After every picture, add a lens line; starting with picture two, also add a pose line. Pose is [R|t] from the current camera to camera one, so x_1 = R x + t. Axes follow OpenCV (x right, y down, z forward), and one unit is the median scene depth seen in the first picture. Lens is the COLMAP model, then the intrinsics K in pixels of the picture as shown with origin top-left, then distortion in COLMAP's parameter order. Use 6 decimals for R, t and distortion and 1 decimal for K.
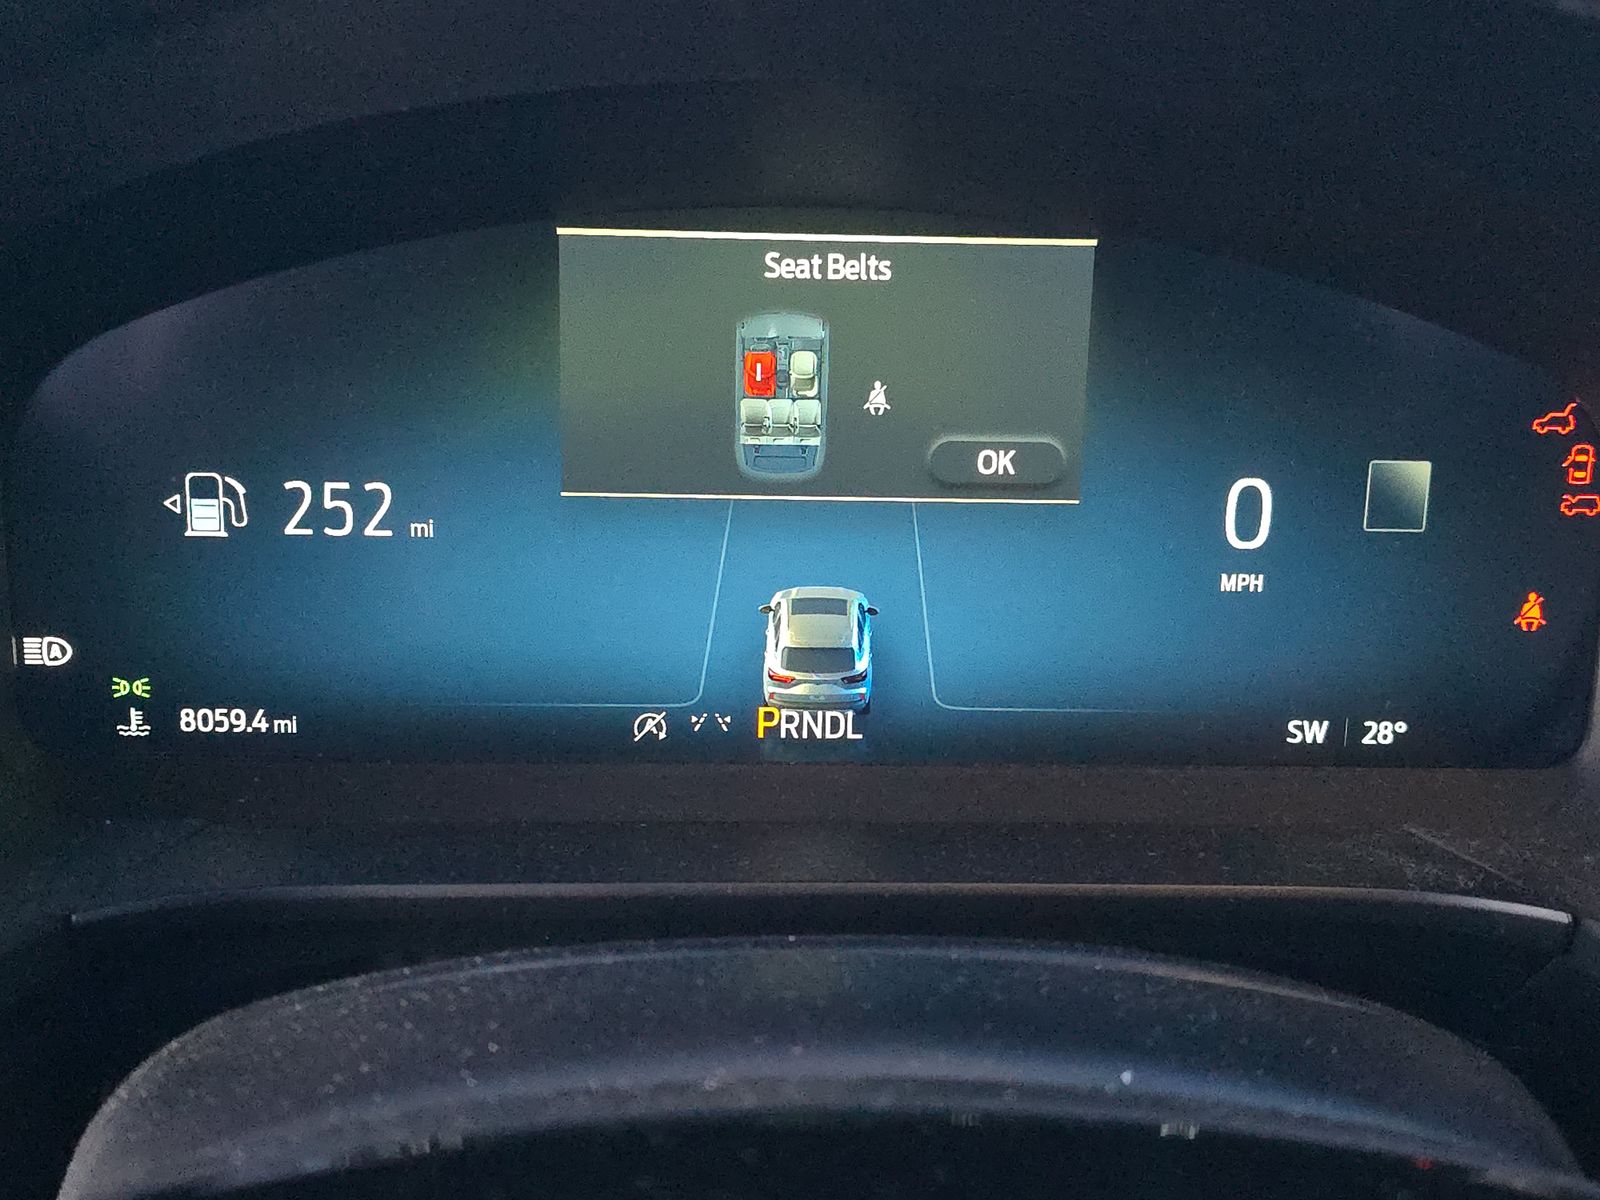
lens RADIAL K [[1066.5, 0, 798.0], [0, 1066.5, 600.1], [0, 0, 1]] dist [0.028624, -0.002749]
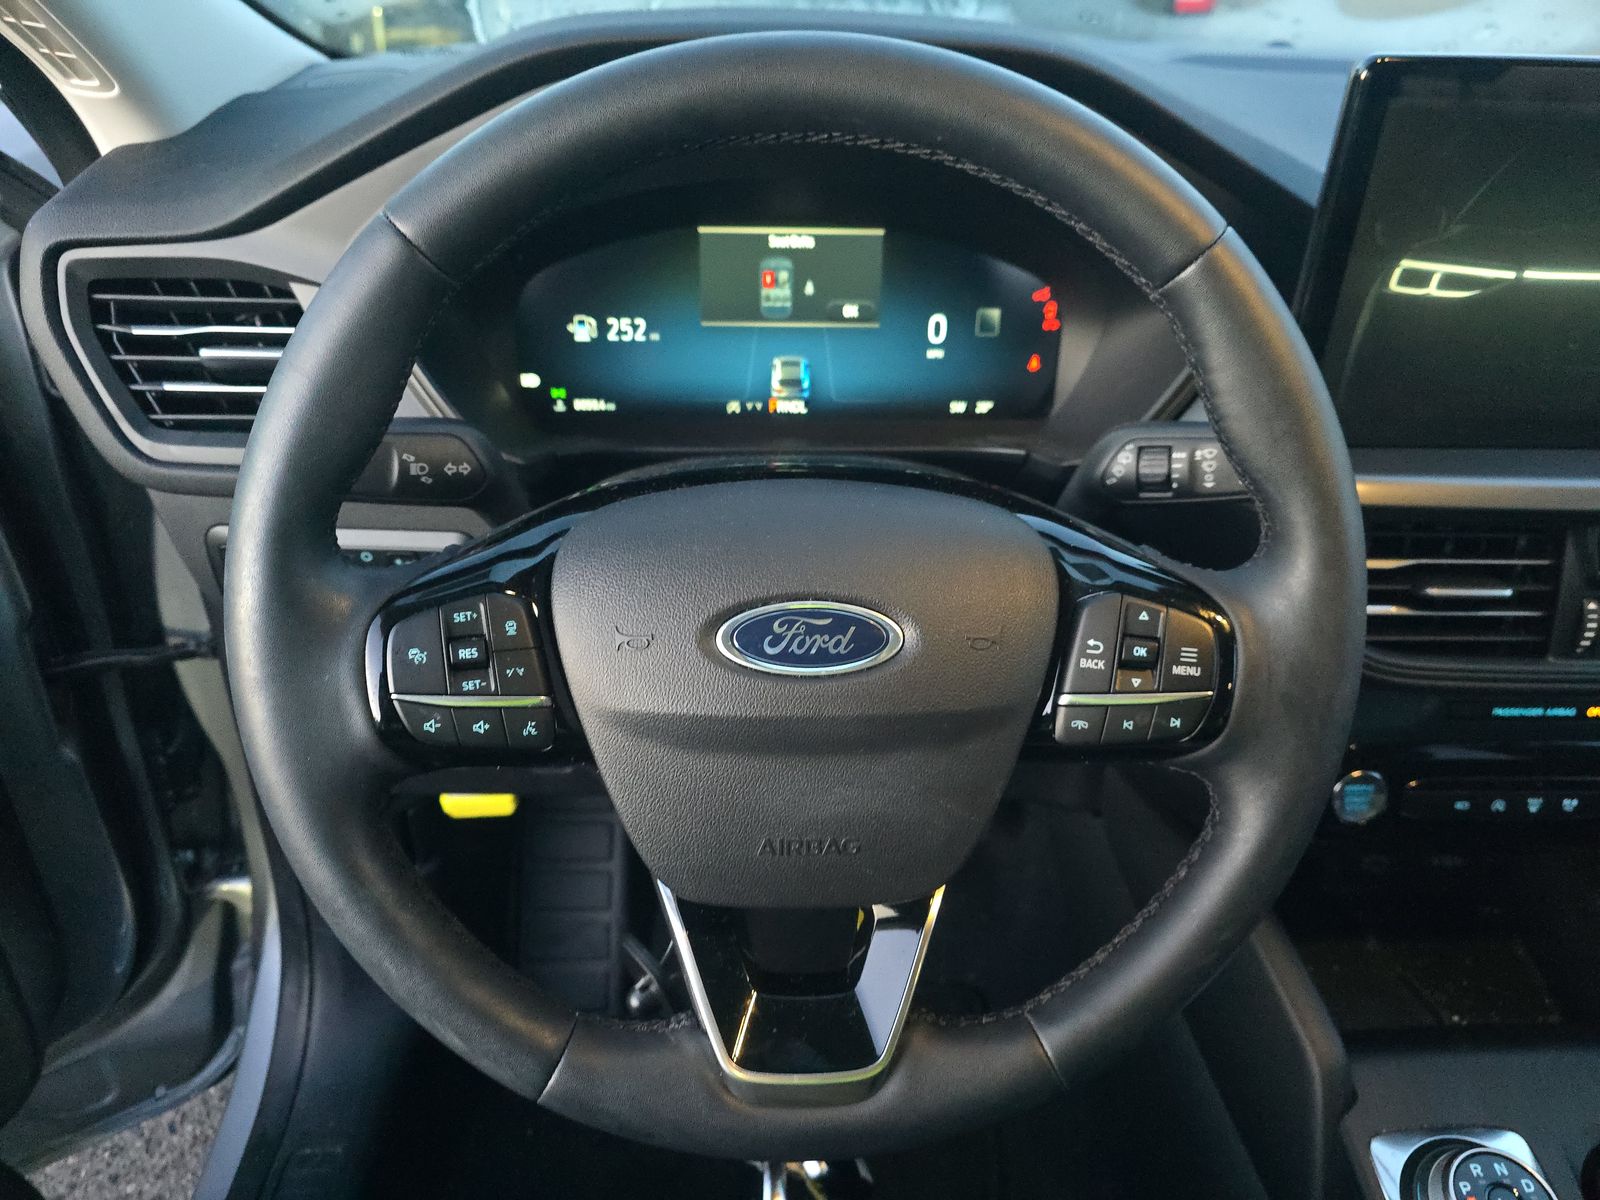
lens RADIAL K [[1066.5, 0, 793.5], [0, 1066.5, 595.2], [0, 0, 1]] dist [0.028624, -0.002749]
pose [[0.989719, 0.026948, -0.140466, 0.445653], [-0.002806, 0.985560, 0.169303, 0.132613], [0.143000, -0.167169, 0.975503, -1.883886]]
